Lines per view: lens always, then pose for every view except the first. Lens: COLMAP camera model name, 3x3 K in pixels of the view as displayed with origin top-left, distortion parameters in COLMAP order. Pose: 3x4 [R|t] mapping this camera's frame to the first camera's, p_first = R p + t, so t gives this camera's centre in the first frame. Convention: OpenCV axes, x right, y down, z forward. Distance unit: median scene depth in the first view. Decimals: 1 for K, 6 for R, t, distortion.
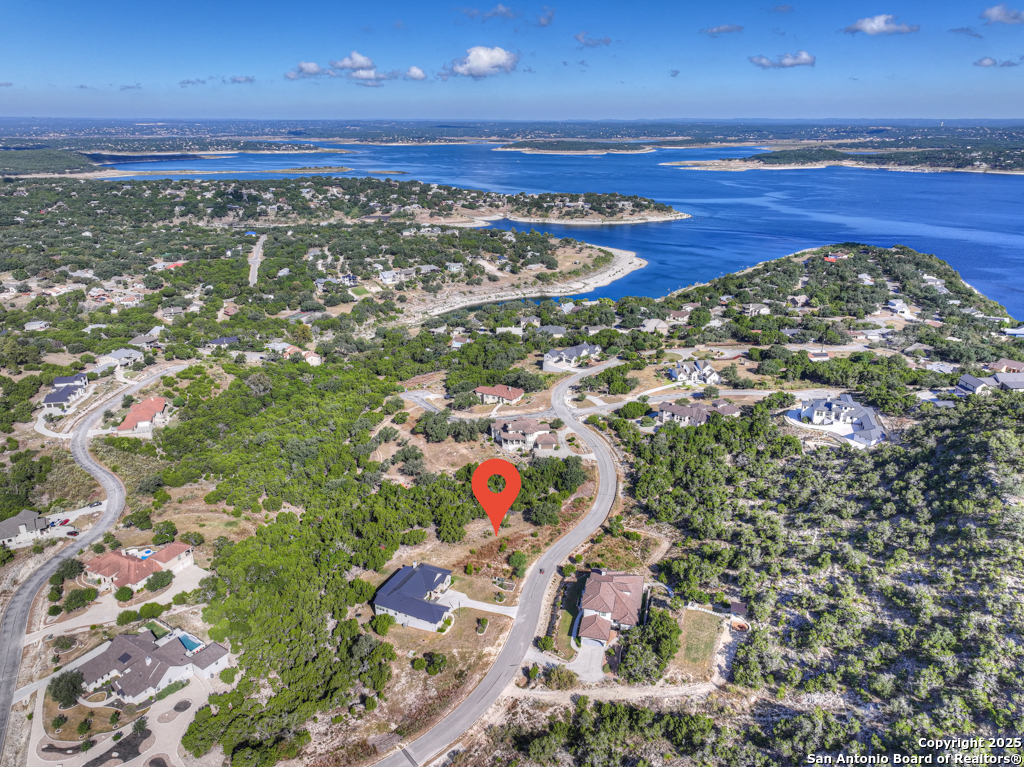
lens RADIAL K [[720.3, 0, 512.0], [0, 720.3, 383.5], [0, 0, 1]] dist [-0.005728, 0.020516]
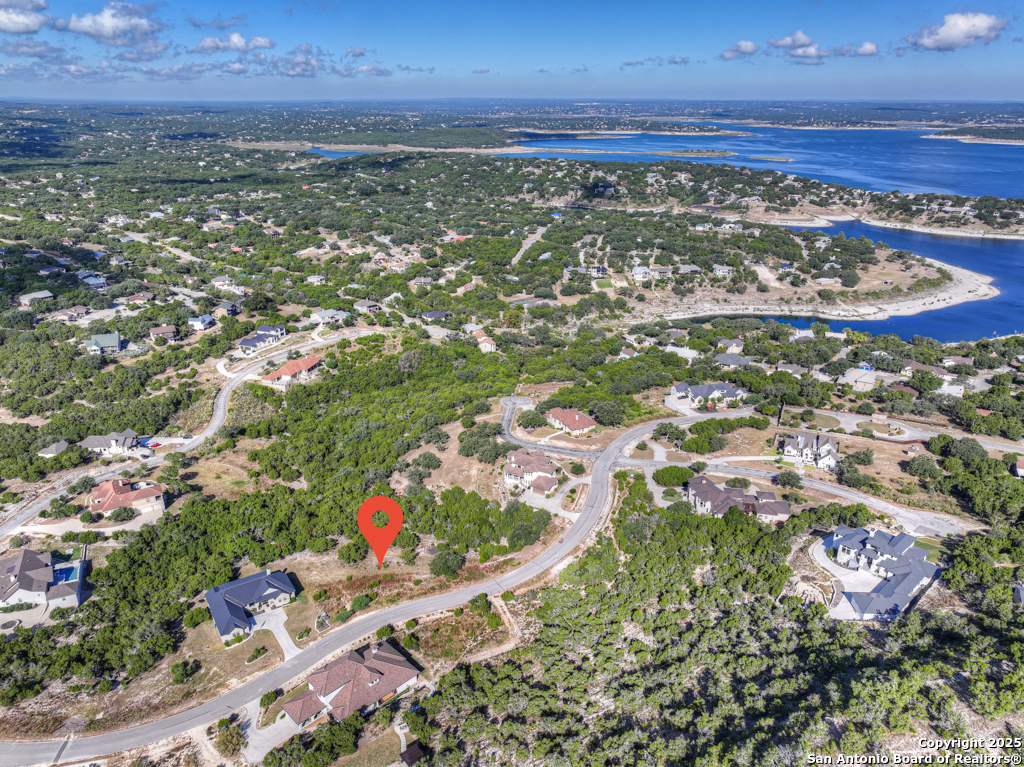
lens RADIAL K [[720.3, 0, 512.0], [0, 720.3, 383.5], [0, 0, 1]] dist [-0.005728, 0.020516]
pose [[0.852586, 0.195408, -0.484678, 0.096954], [-0.183698, 0.980335, 0.072104, -0.022894], [0.489236, 0.027560, 0.871716, 0.047557]]
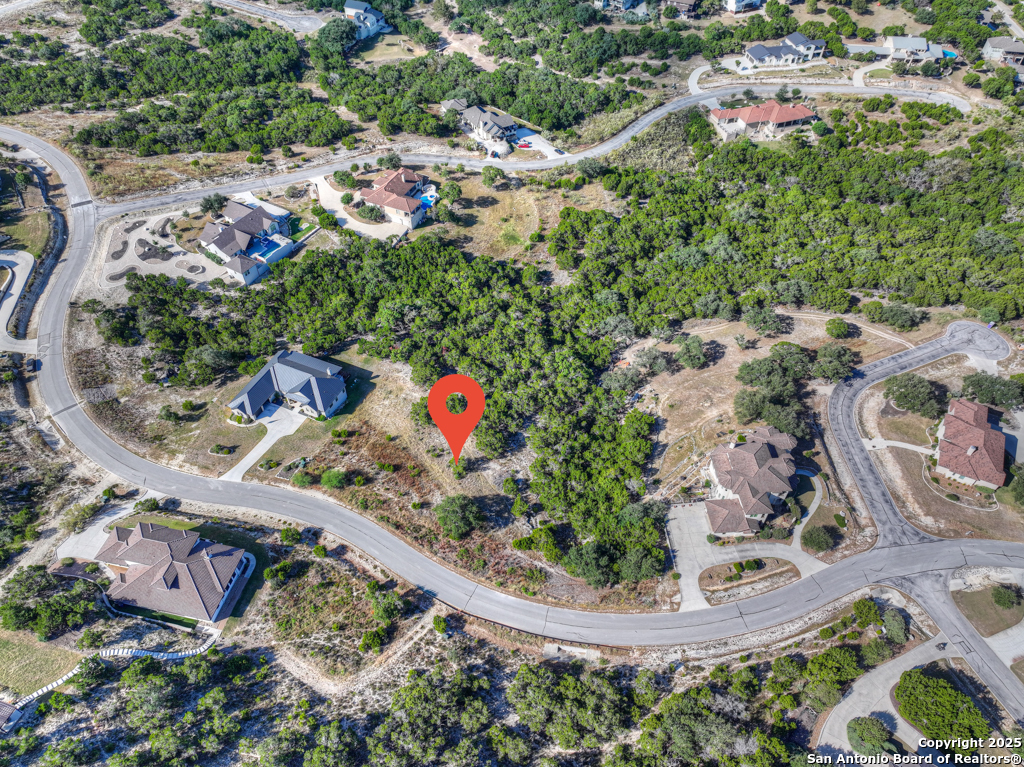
lens RADIAL K [[720.3, 0, 512.0], [0, 720.3, 383.5], [0, 0, 1]] dist [-0.005728, 0.020516]
pose [[0.018028, 0.738799, -0.673684, 0.073358], [-0.340514, 0.638051, 0.690609, -0.064795], [0.940067, 0.216948, 0.263075, 0.162661]]
